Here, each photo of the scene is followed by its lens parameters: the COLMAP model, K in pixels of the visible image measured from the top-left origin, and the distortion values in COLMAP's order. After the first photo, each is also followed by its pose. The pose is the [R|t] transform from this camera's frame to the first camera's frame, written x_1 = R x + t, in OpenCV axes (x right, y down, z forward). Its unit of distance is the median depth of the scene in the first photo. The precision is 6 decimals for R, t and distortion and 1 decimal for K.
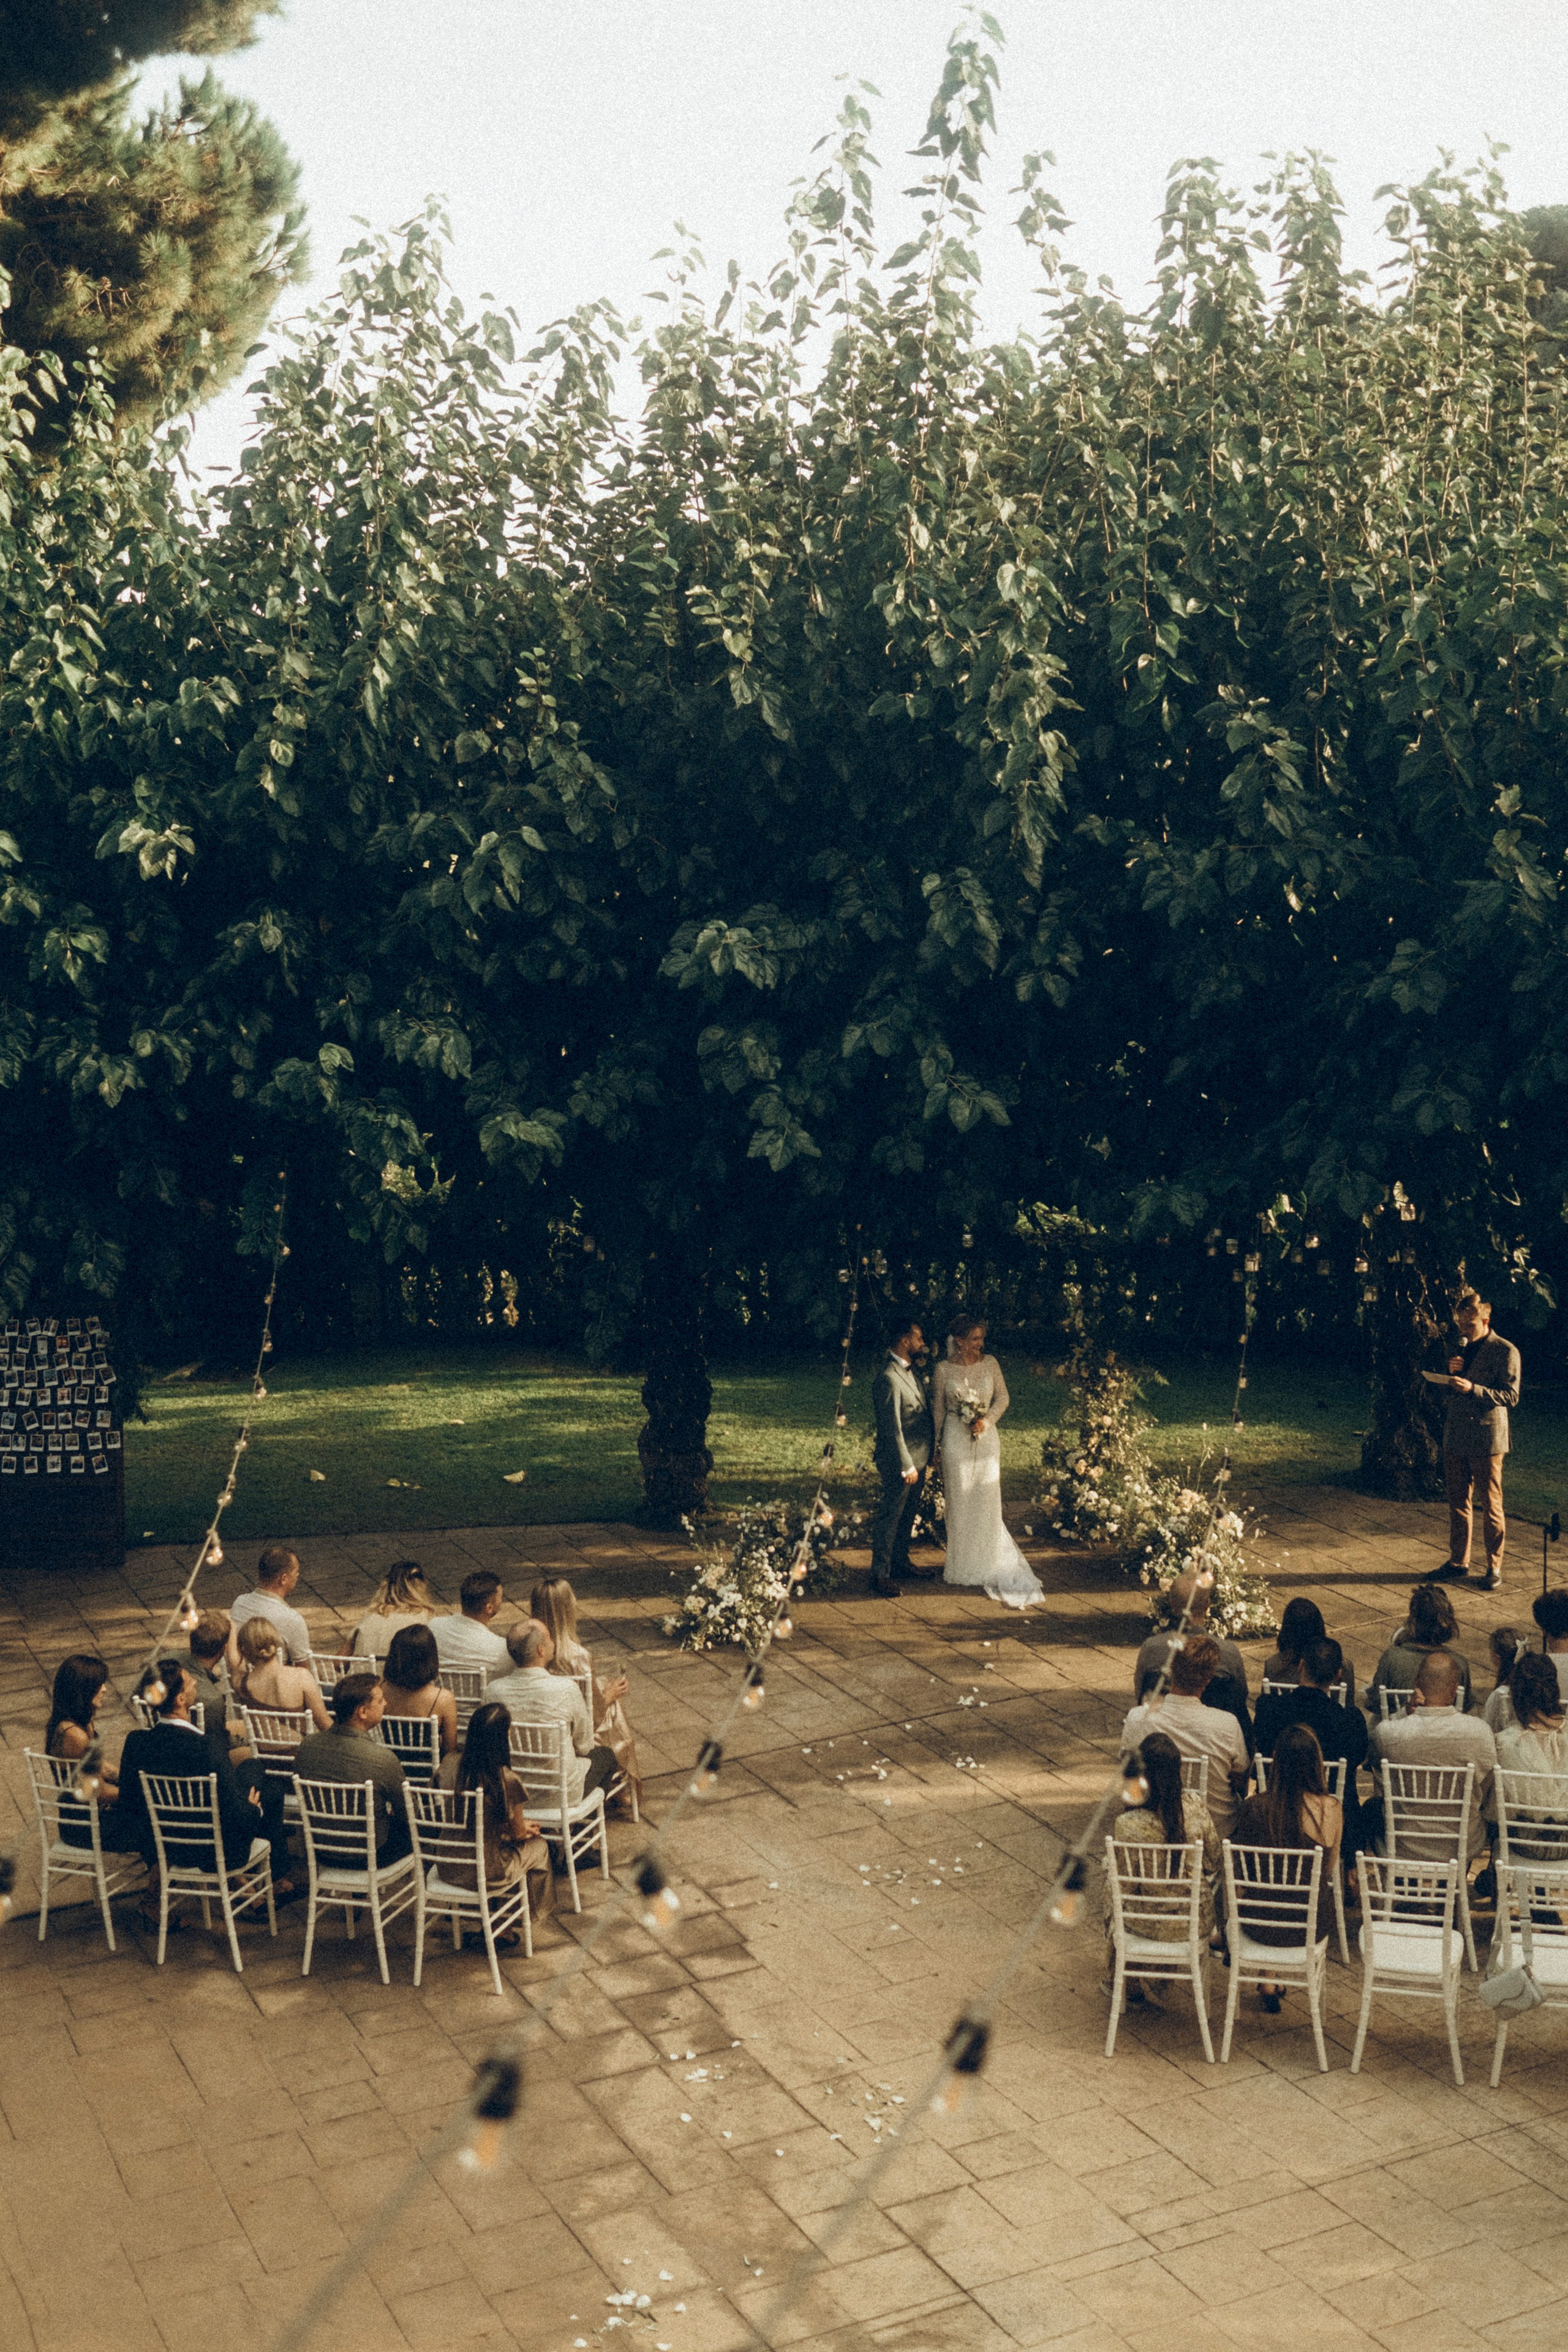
lens RADIAL K [[2491.4, 0, 784.0], [0, 2491.4, 1176.0], [0, 0, 1]] dist [0.005626, 0.006542]
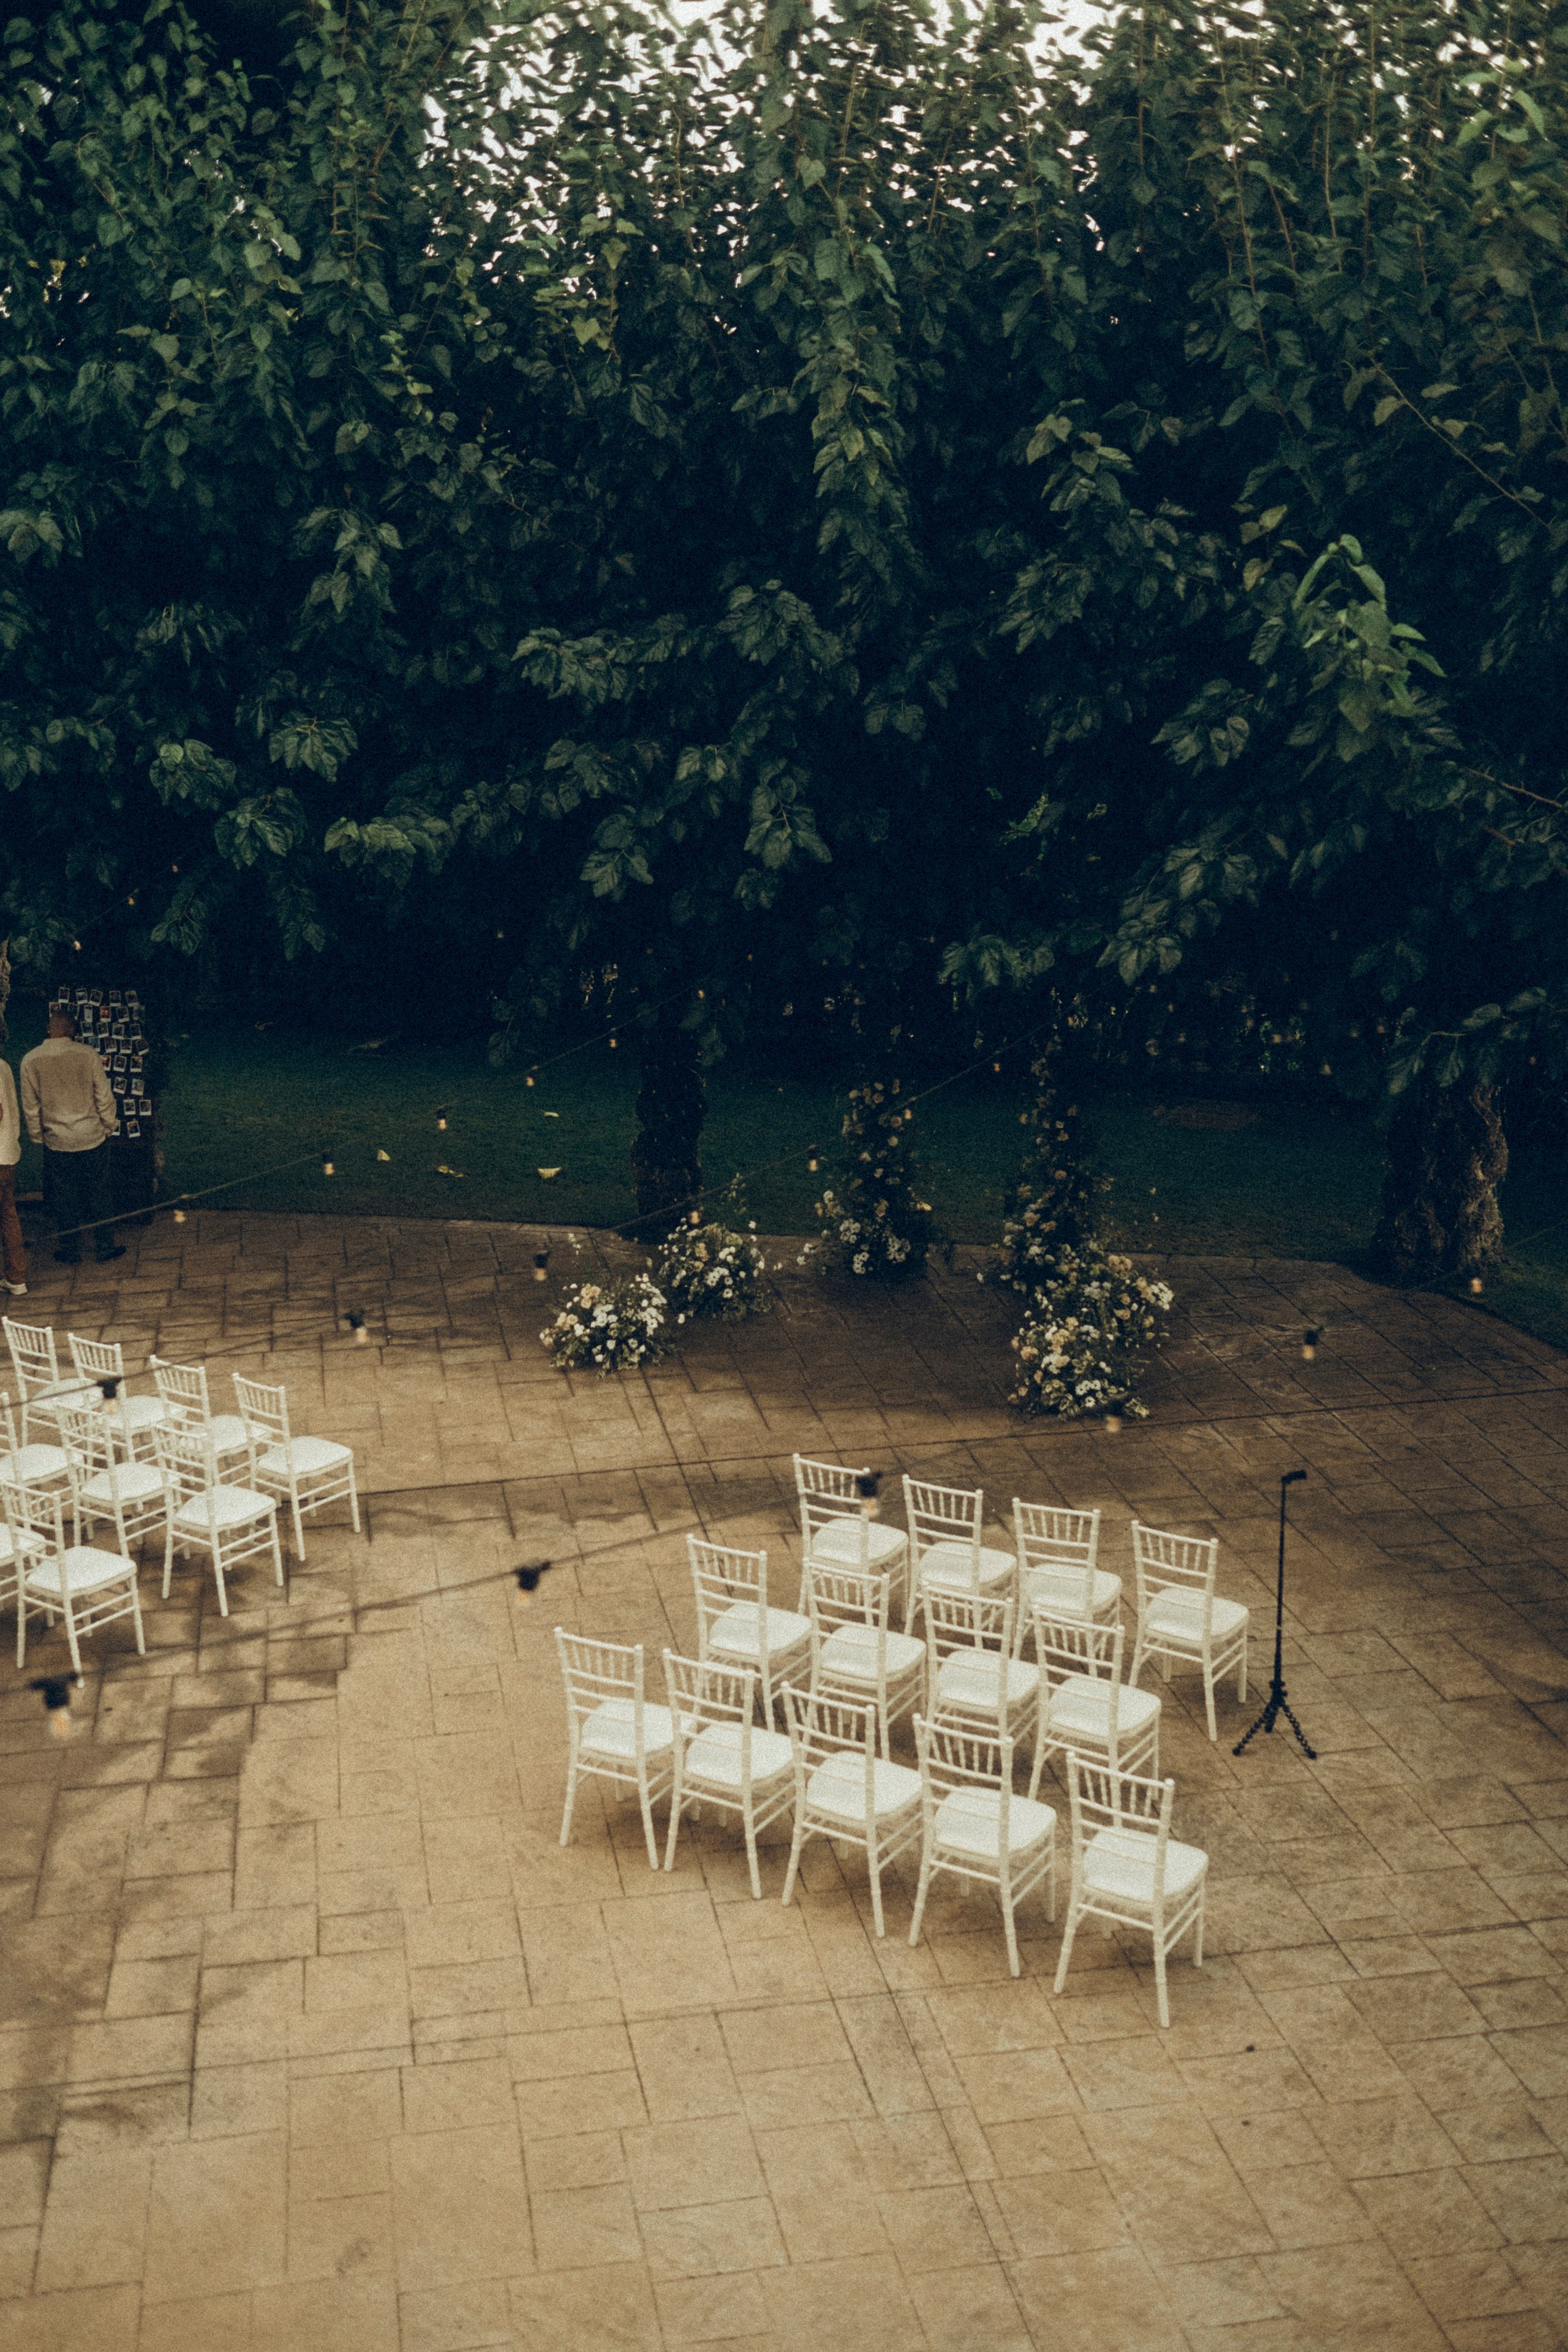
lens RADIAL K [[2320.2, 0, 784.0], [0, 2320.2, 1176.0], [0, 0, 1]] dist [0.011958, 0.014372]
pose [[0.969601, 0.091532, -0.226927, 0.257062], [-0.061431, 0.988756, 0.136339, -0.019783], [0.236854, -0.118254, 0.964322, 0.121542]]
